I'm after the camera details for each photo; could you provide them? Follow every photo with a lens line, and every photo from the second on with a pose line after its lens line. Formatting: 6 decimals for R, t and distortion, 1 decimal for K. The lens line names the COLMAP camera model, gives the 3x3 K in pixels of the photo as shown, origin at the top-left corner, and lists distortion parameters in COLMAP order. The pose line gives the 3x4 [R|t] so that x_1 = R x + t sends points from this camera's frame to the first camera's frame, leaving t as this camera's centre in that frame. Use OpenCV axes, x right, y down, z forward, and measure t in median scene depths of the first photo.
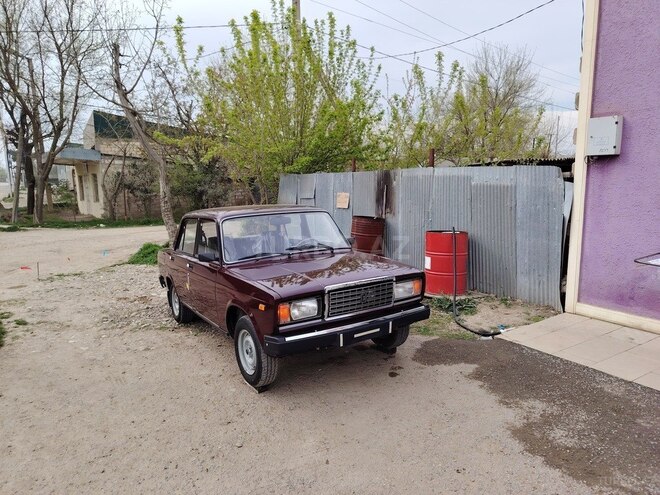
lens RADIAL K [[459.2, 0, 326.6], [0, 459.2, 244.9], [0, 0, 1]] dist [0.037723, -0.037979]
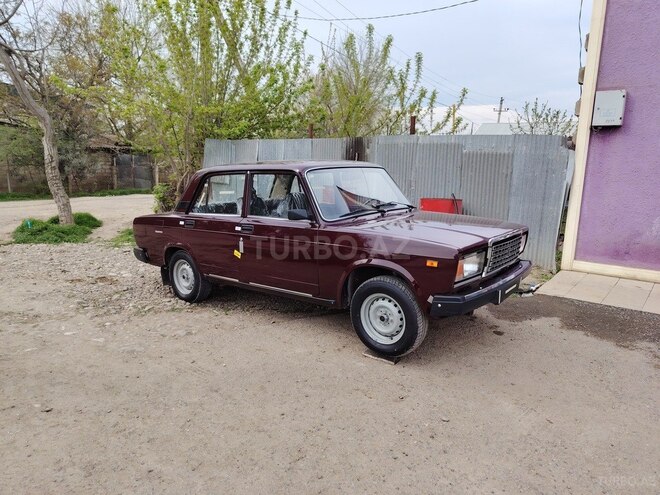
lens RADIAL K [[459.2, 0, 330.8], [0, 459.2, 247.7], [0, 0, 1]] dist [0.037723, -0.037979]
pose [[0.942313, -0.024400, 0.333843, -0.413043], [0.010859, 0.999043, 0.042368, 0.045332], [-0.334558, -0.036299, 0.941676, 0.166398]]
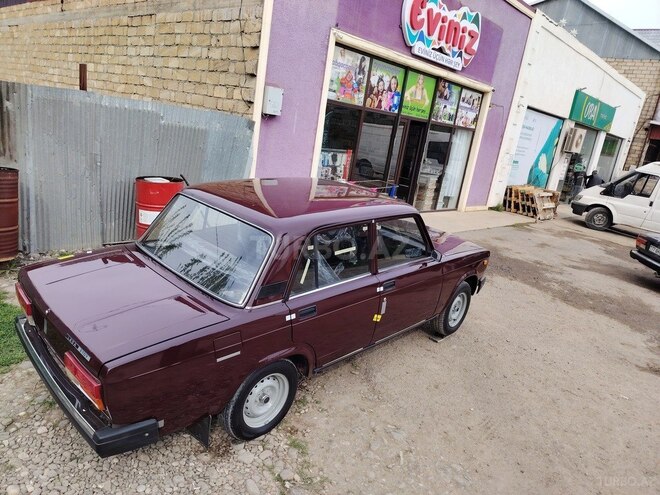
lens RADIAL K [[459.2, 0, 319.4], [0, 459.2, 239.6], [0, 0, 1]] dist [0.037723, -0.037979]
pose [[-0.236716, -0.264699, 0.934826, -0.891961], [-0.003827, 0.962419, 0.271543, -0.211699], [-0.971571, 0.060701, -0.228833, 1.223492]]
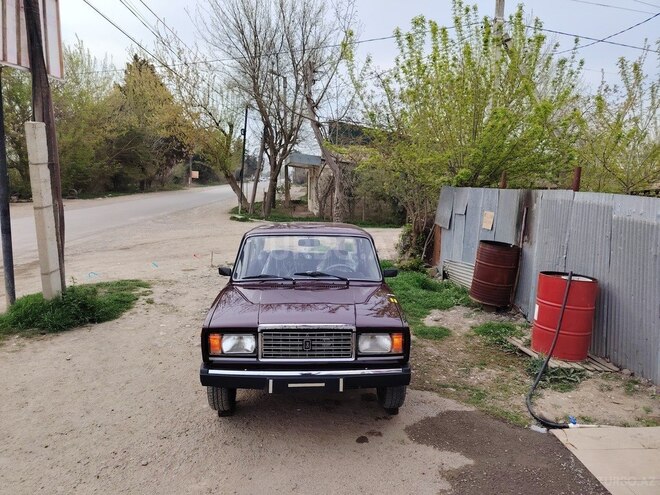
lens RADIAL K [[459.2, 0, 329.6], [0, 459.2, 243.3], [0, 0, 1]] dist [0.037723, -0.037979]
pose [[0.871703, 0.107143, -0.478178, 0.371332], [-0.111757, 0.993556, 0.018890, -0.070358], [0.477121, 0.036973, 0.878060, 0.171795]]
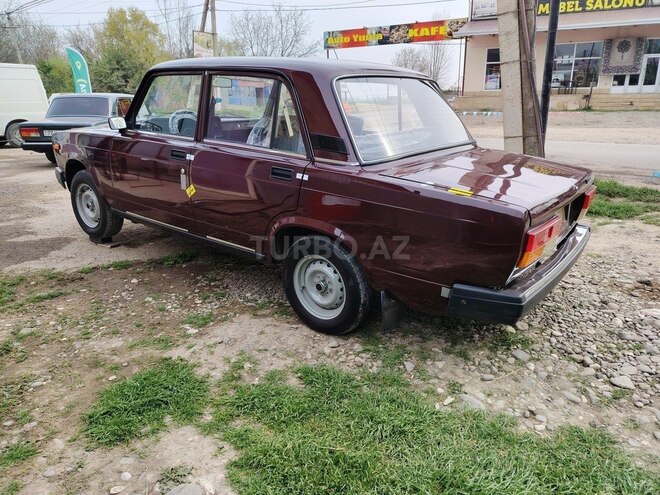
lens RADIAL K [[459.2, 0, 333.3], [0, 459.2, 246.6], [0, 0, 1]] dist [0.037723, -0.037979]
pose [[-0.933237, 0.139870, -0.330915, 0.010177], [-0.023573, 0.895274, 0.444891, -0.144854], [0.358487, 0.422990, -0.832206, 1.718374]]
